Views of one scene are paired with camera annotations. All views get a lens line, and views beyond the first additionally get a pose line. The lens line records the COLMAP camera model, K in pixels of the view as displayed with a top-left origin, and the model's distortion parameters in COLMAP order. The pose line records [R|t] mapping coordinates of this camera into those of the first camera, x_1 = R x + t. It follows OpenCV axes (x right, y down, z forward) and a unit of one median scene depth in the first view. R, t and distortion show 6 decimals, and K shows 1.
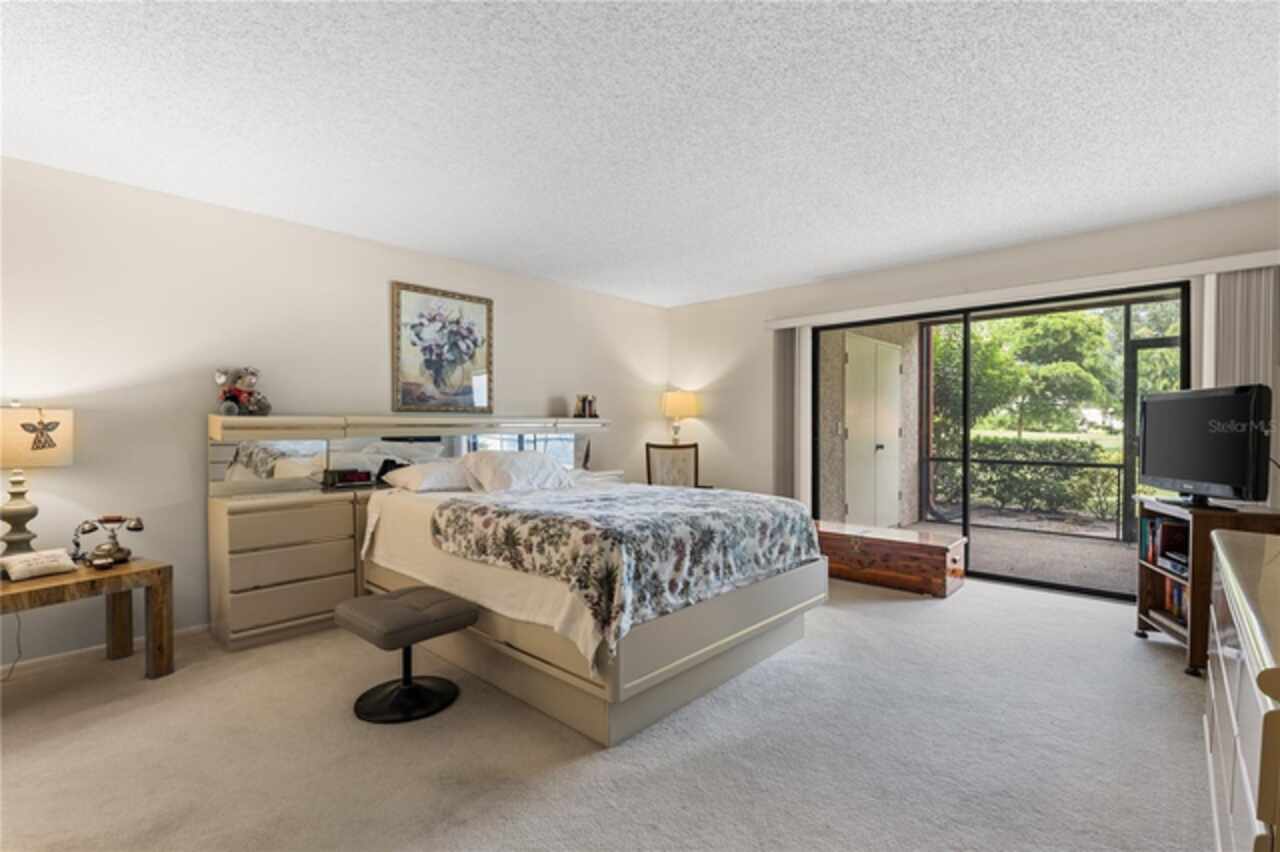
lens RADIAL K [[578.0, 0, 604.2], [0, 578.0, 431.8], [0, 0, 1]] dist [0.011439, -0.004758]
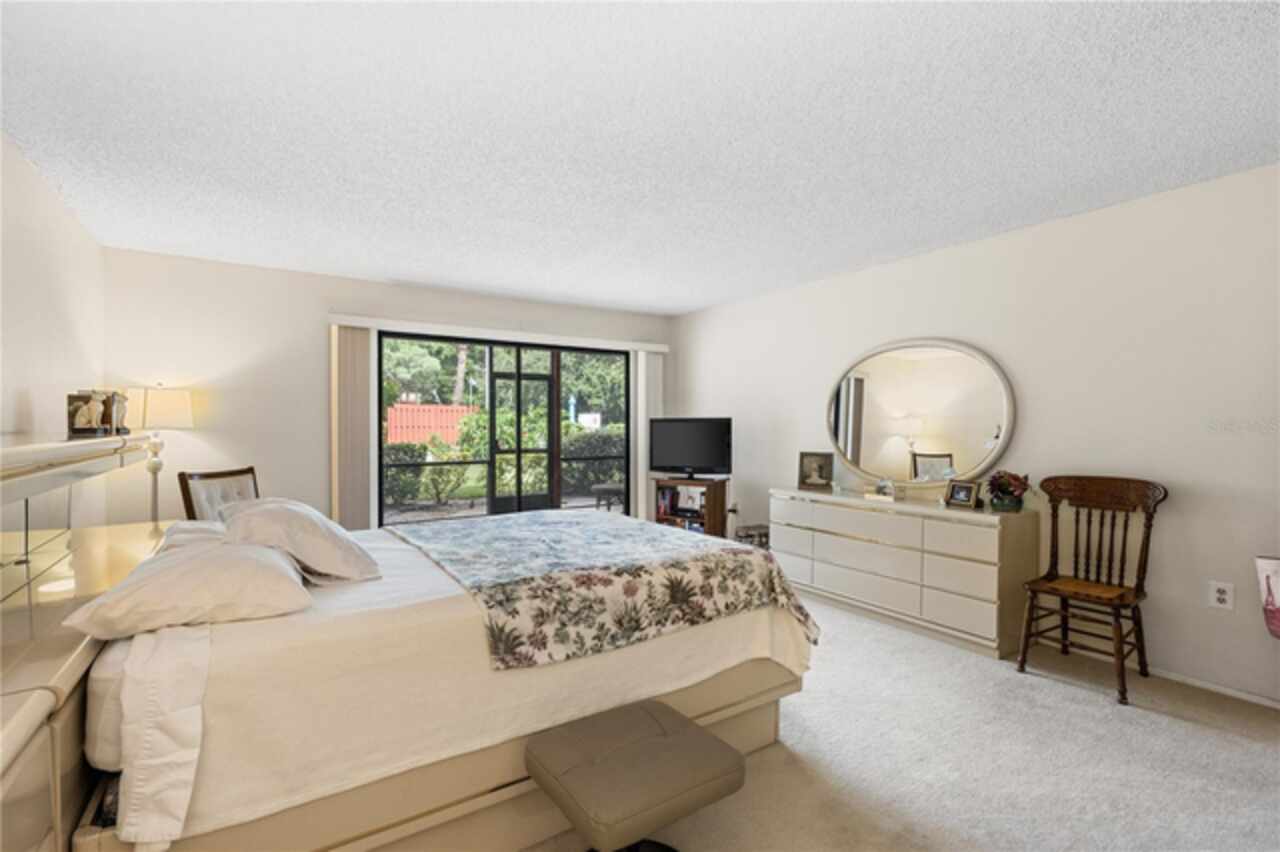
lens RADIAL K [[578.0, 0, 644.8], [0, 578.0, 433.3], [0, 0, 1]] dist [0.011439, -0.004758]
pose [[0.208946, -0.014161, 0.977825, -0.966354], [0.011177, 0.999864, 0.012092, -0.054589], [-0.977863, 0.008402, 0.209076, 0.860706]]
